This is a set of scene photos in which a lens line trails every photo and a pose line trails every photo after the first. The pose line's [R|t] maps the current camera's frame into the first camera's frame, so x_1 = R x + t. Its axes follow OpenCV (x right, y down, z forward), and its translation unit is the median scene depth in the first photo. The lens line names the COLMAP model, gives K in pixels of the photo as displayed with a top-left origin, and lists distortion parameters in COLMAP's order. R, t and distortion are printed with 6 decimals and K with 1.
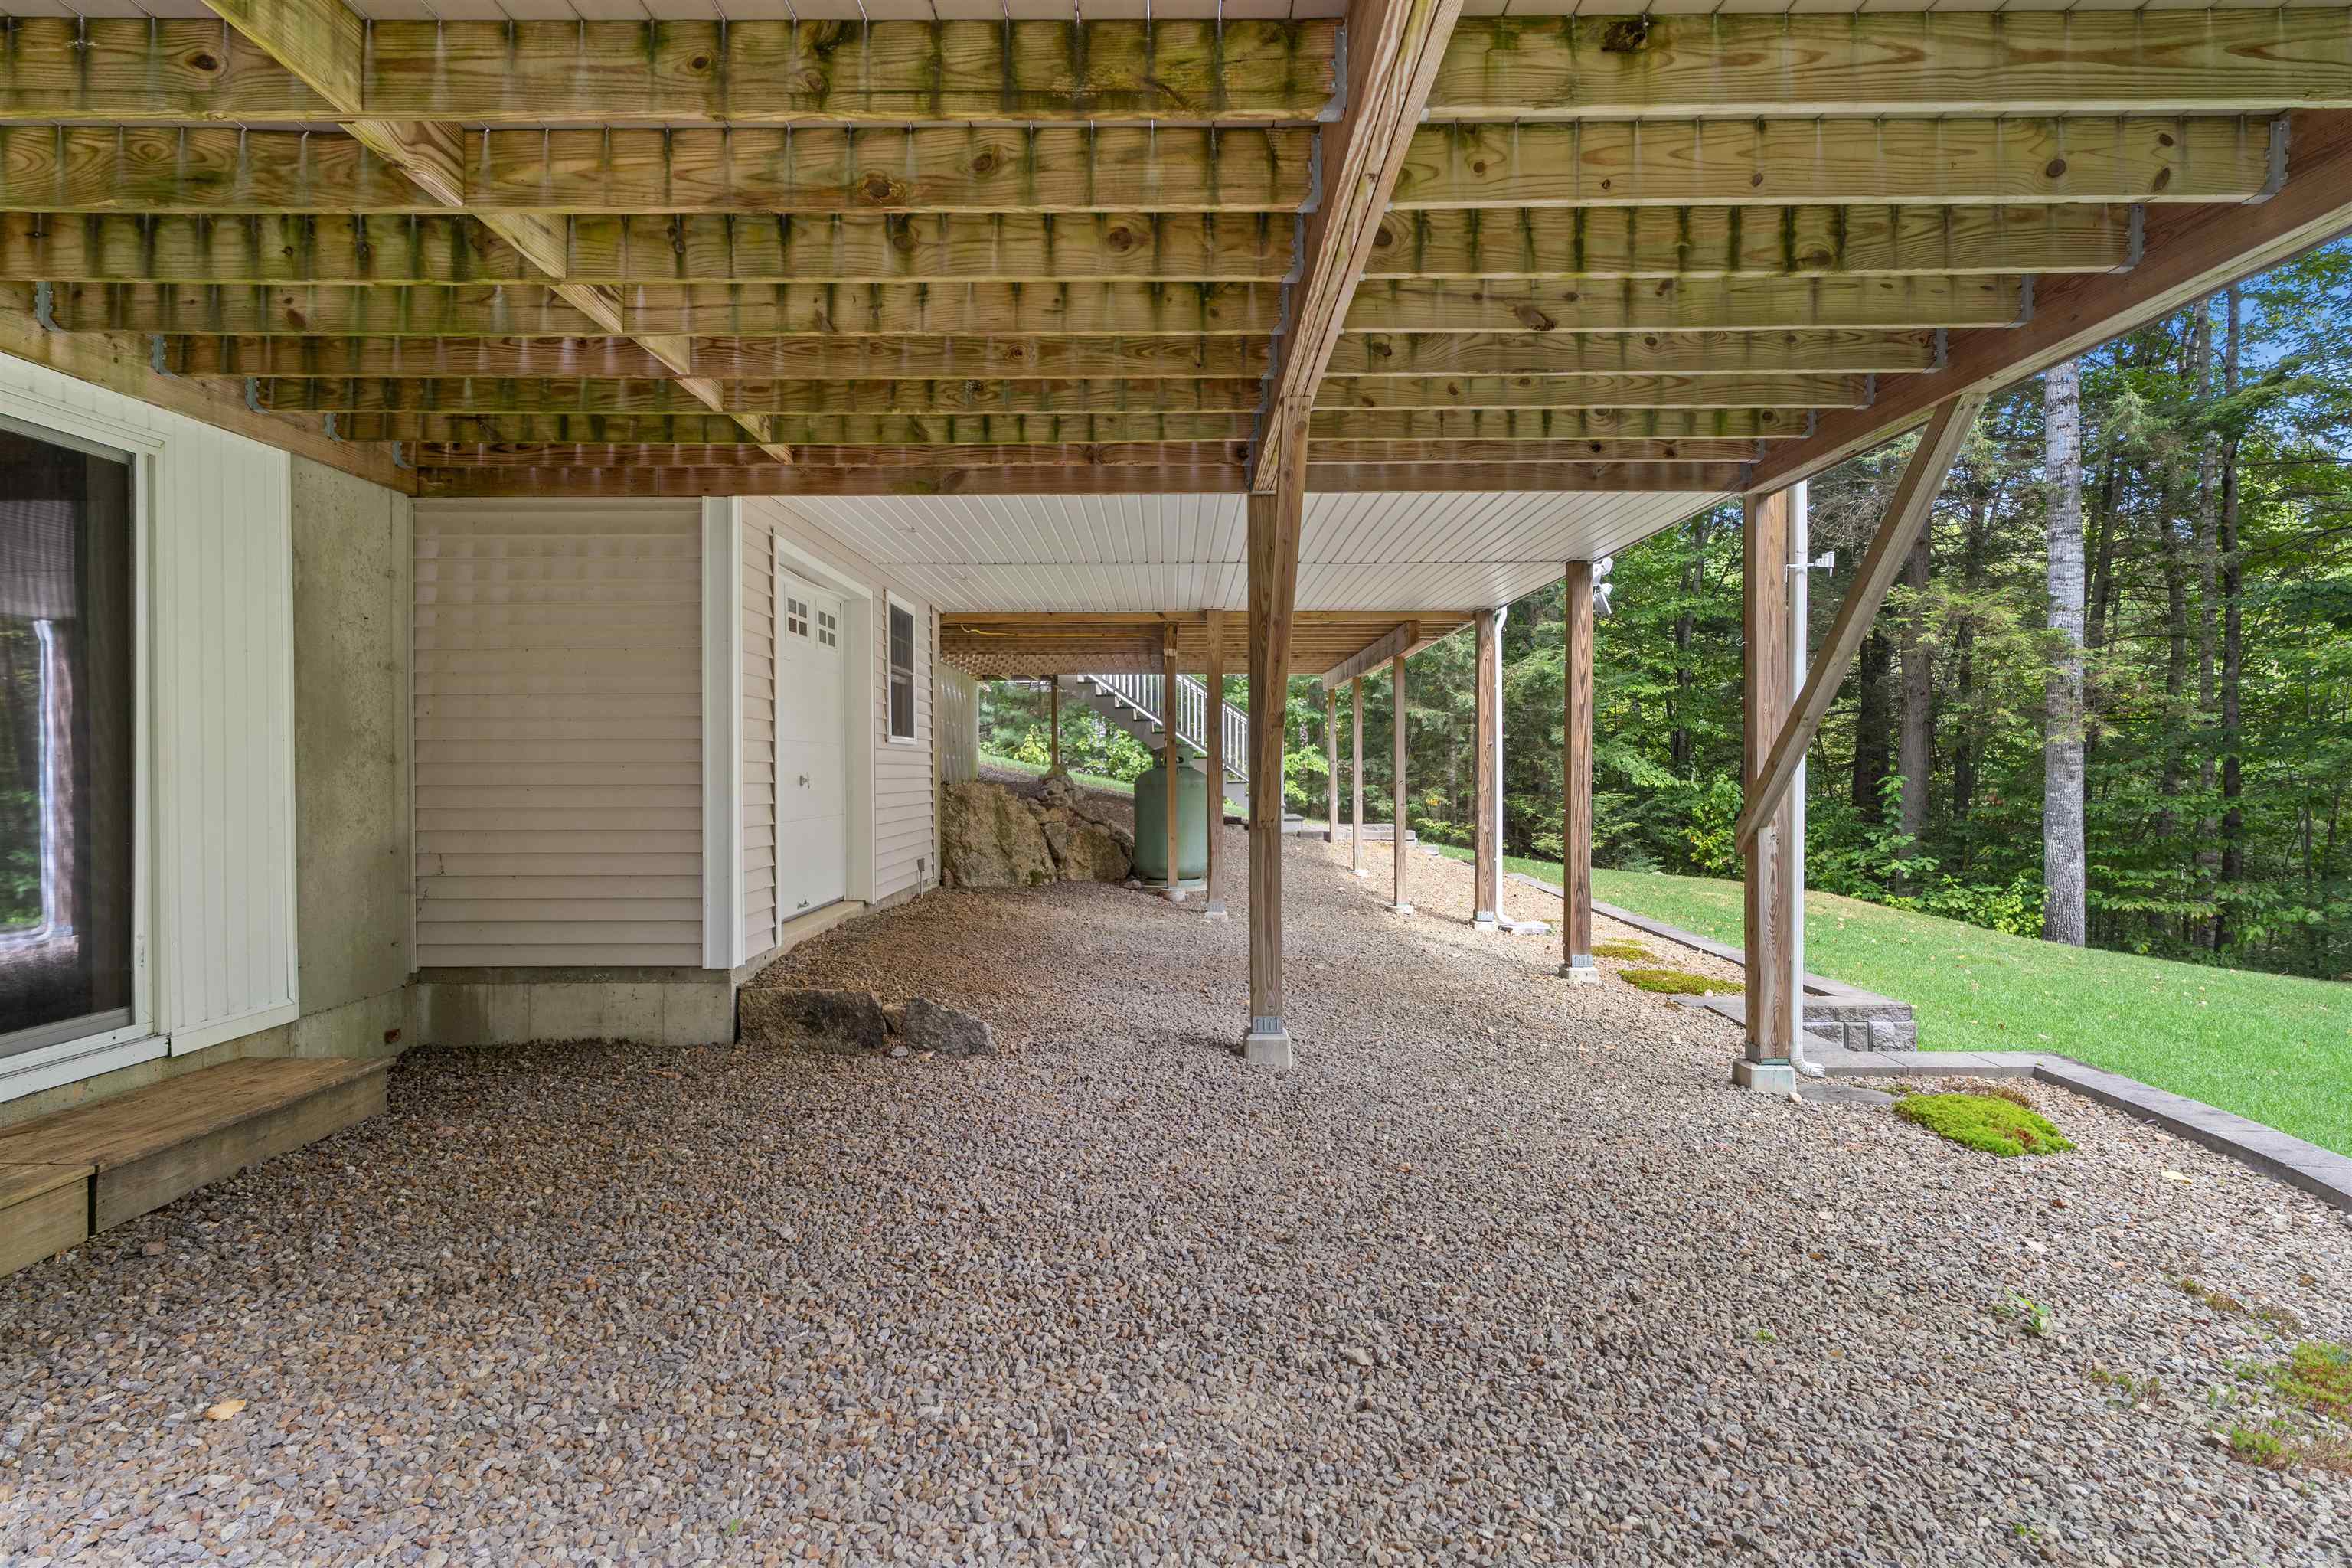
lens RADIAL K [[1234.3, 0, 1173.0], [0, 1234.3, 771.9], [0, 0, 1]] dist [-0.003920, -0.000484]
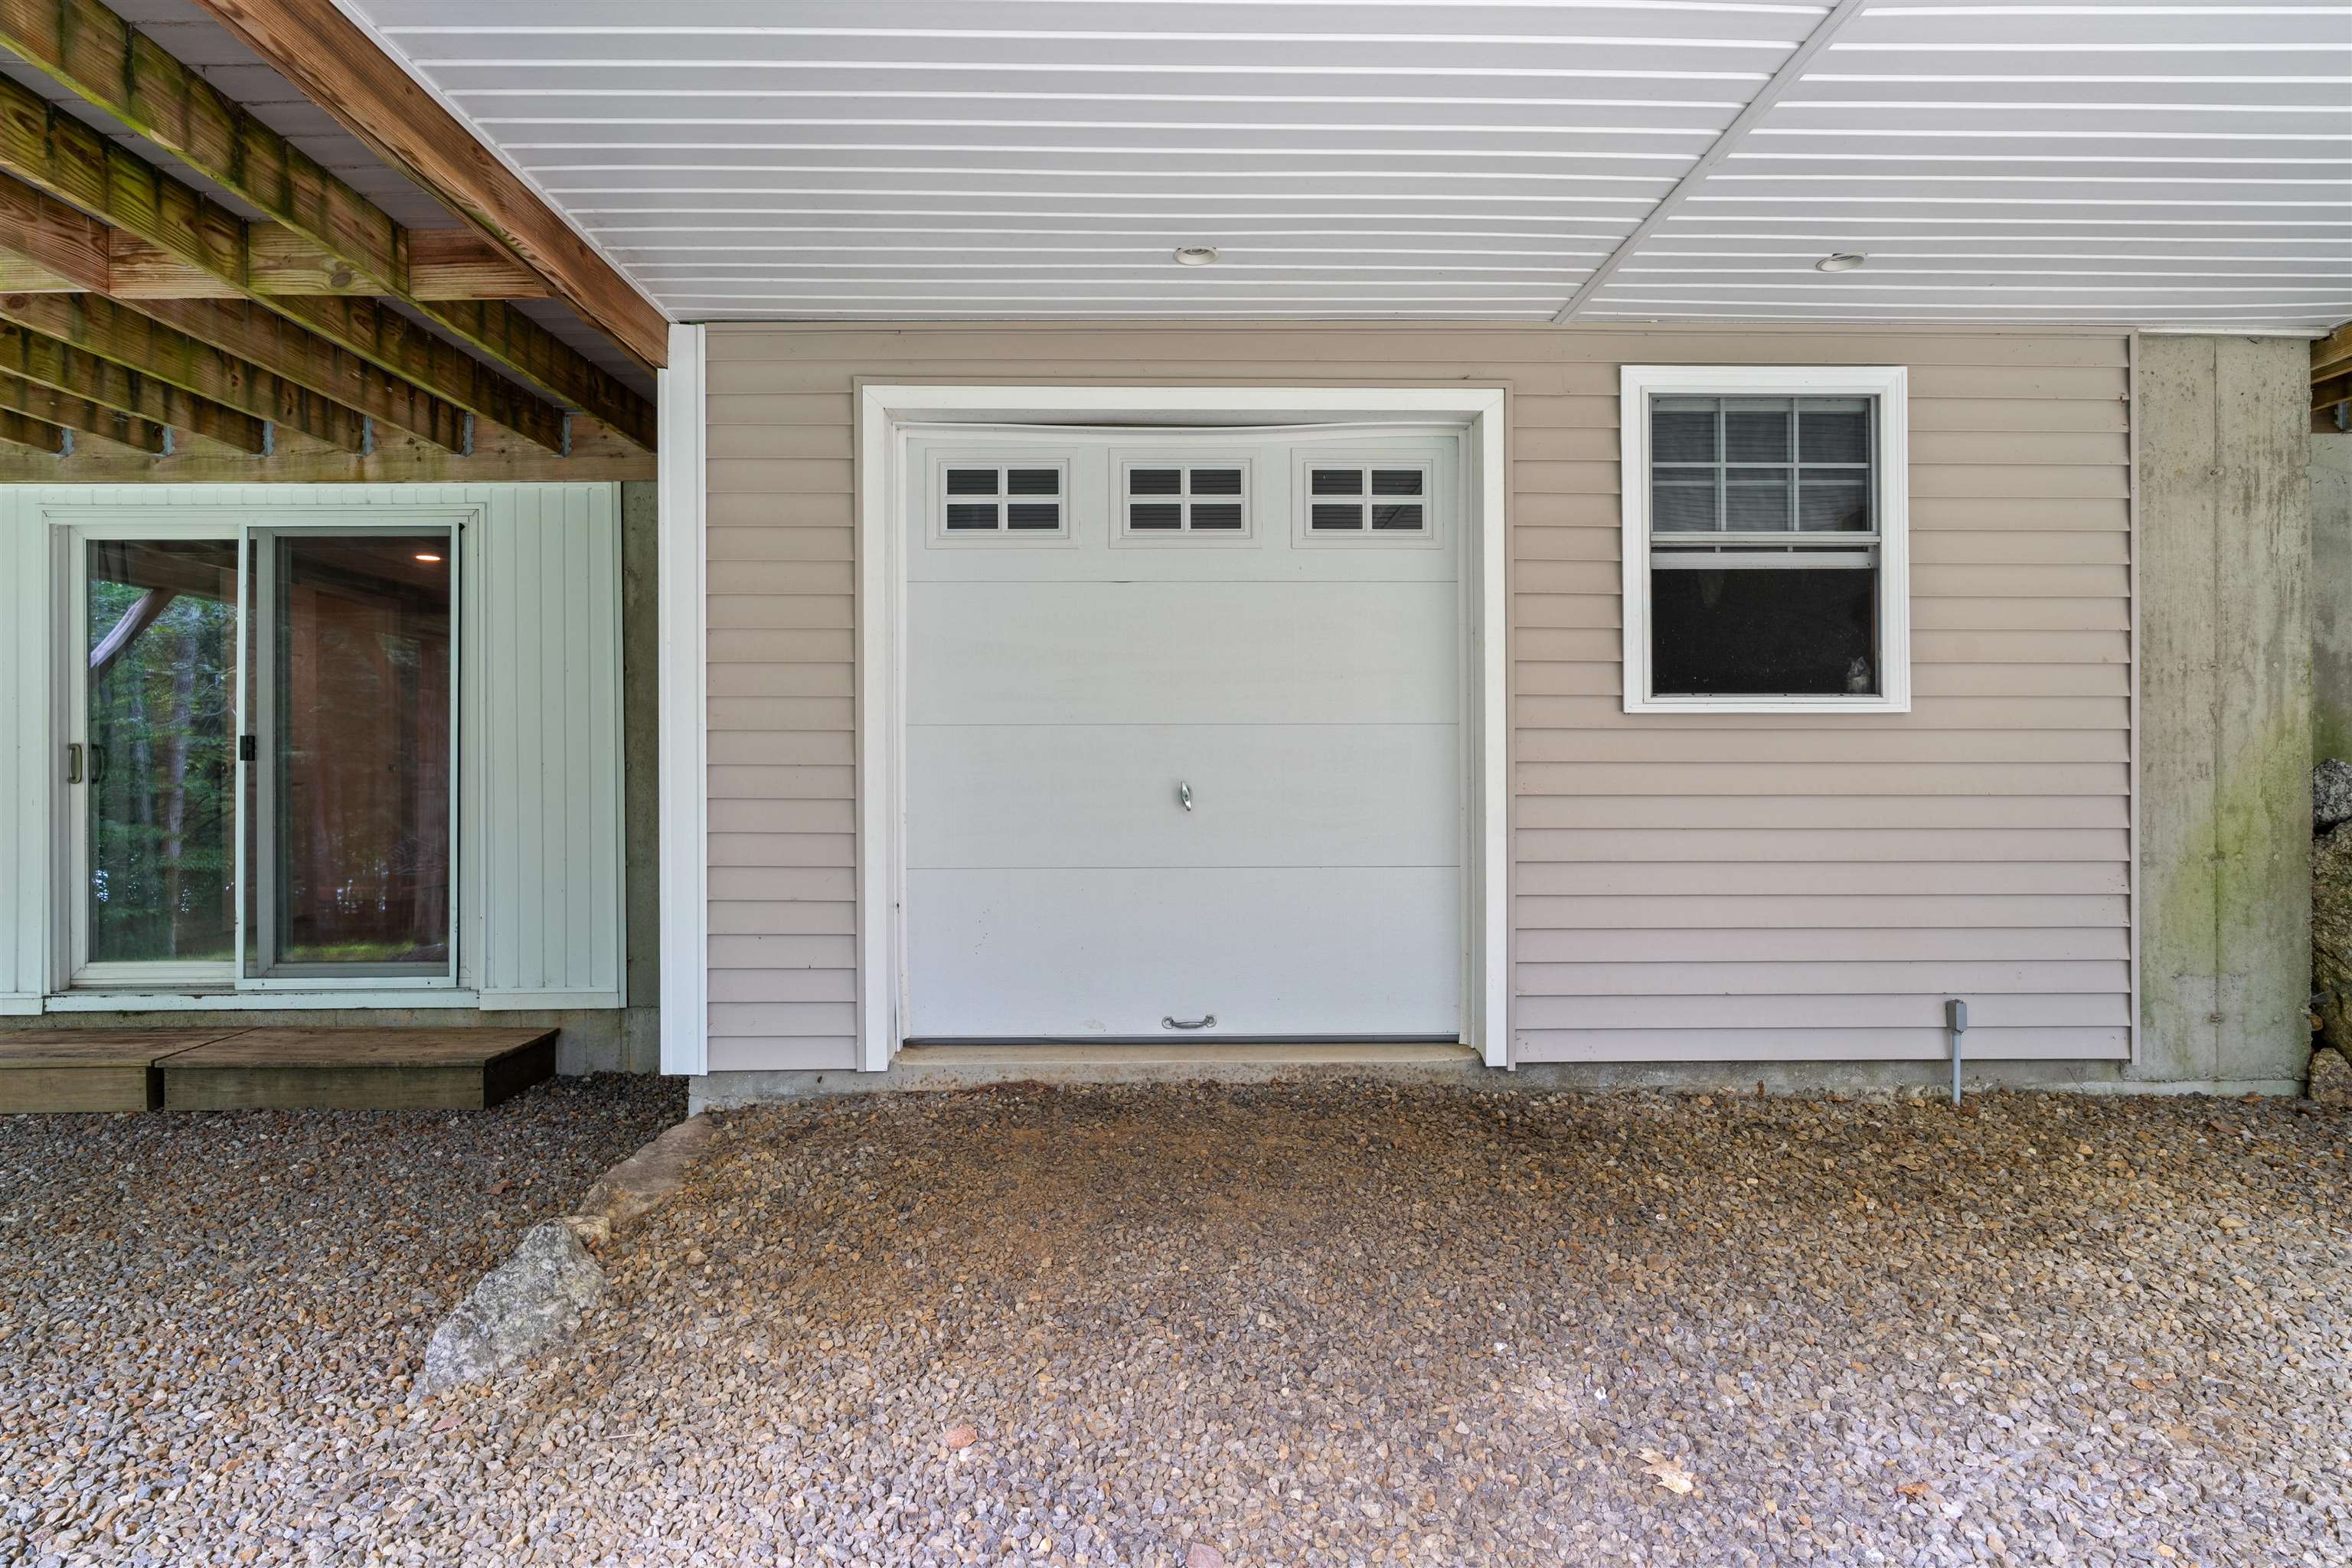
lens RADIAL K [[1234.3, 0, 1173.0], [0, 1234.3, 771.9], [0, 0, 1]] dist [-0.003920, -0.000484]
pose [[0.011692, -0.004676, -0.999921, 0.427091], [0.006334, 0.999969, -0.004602, 0.005955], [0.999912, -0.006279, 0.011721, 1.712351]]
